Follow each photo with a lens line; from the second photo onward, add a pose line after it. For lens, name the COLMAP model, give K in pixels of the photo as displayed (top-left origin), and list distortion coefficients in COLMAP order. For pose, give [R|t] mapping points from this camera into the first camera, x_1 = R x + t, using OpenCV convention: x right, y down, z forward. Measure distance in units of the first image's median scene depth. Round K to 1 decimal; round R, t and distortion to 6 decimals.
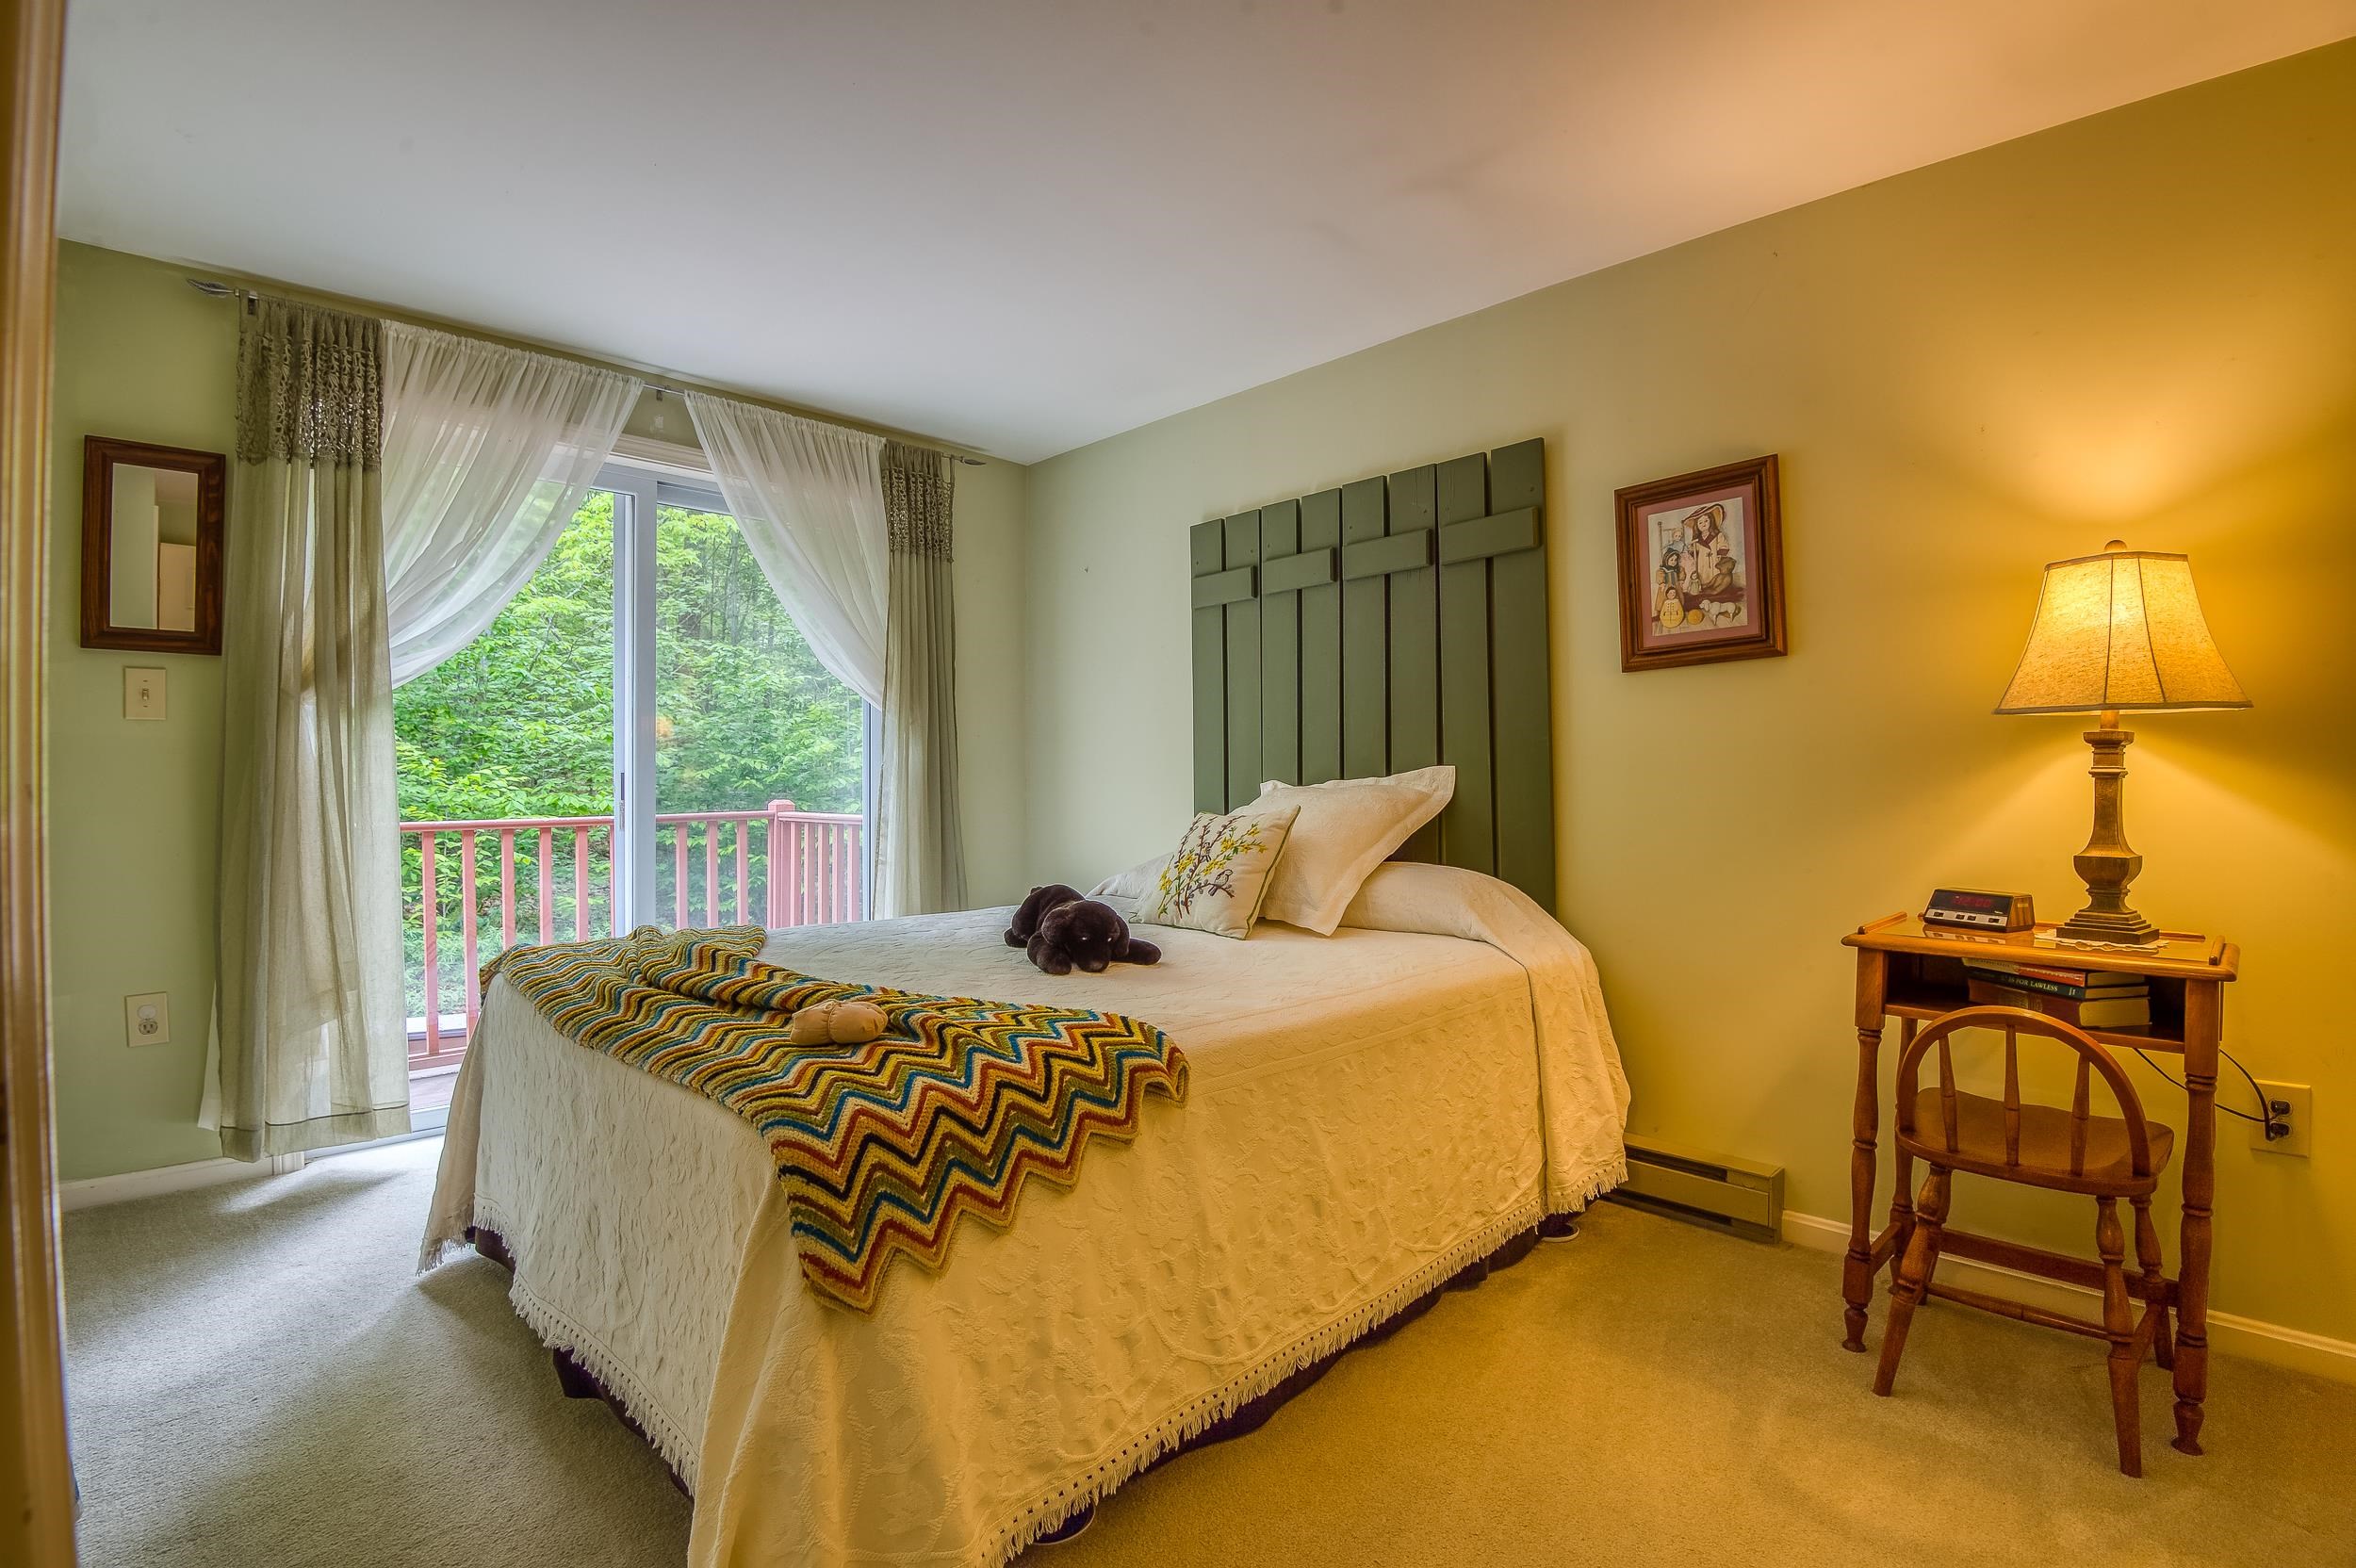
lens RADIAL K [[1112.5, 0, 1208.4], [0, 1112.5, 812.2], [0, 0, 1]] dist [-0.012139, -0.021289]
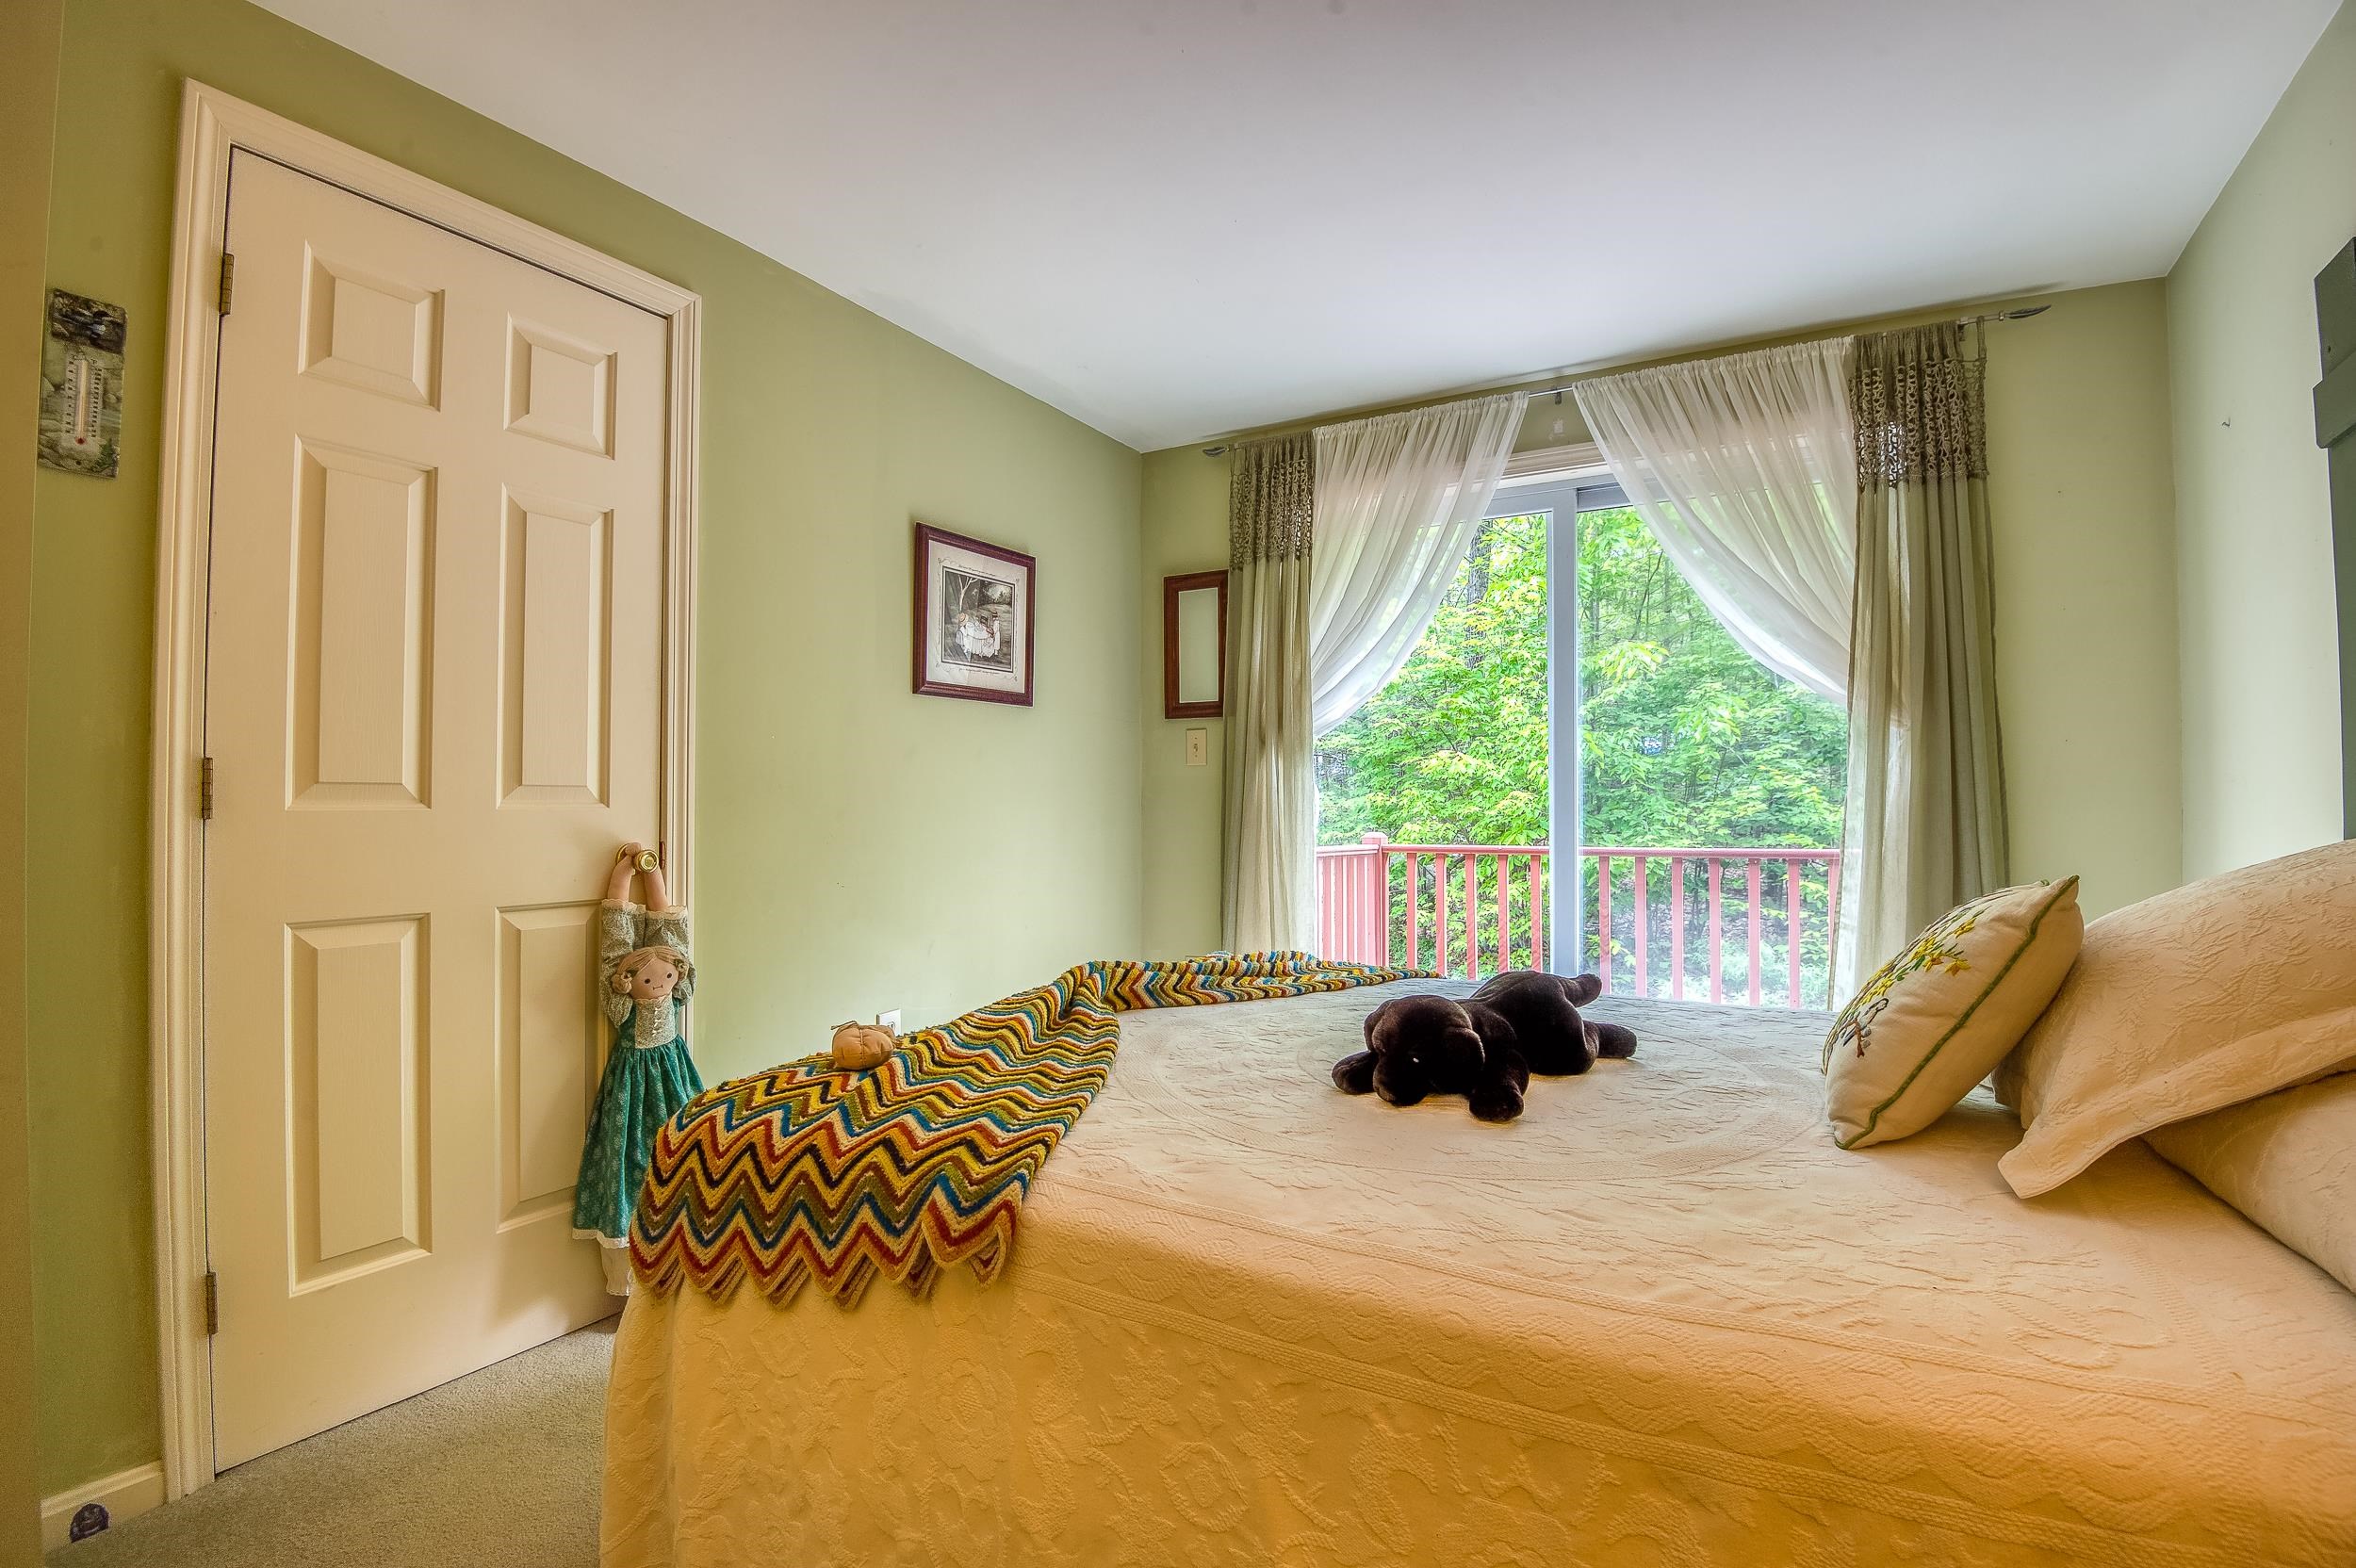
lens RADIAL K [[1112.5, 0, 1208.4], [0, 1112.5, 812.2], [0, 0, 1]] dist [-0.012139, -0.021289]
pose [[0.243010, 0.003735, -0.970016, 0.364065], [-0.032719, 0.999455, -0.004349, -0.014549], [0.969472, 0.032795, 0.243000, 0.526168]]
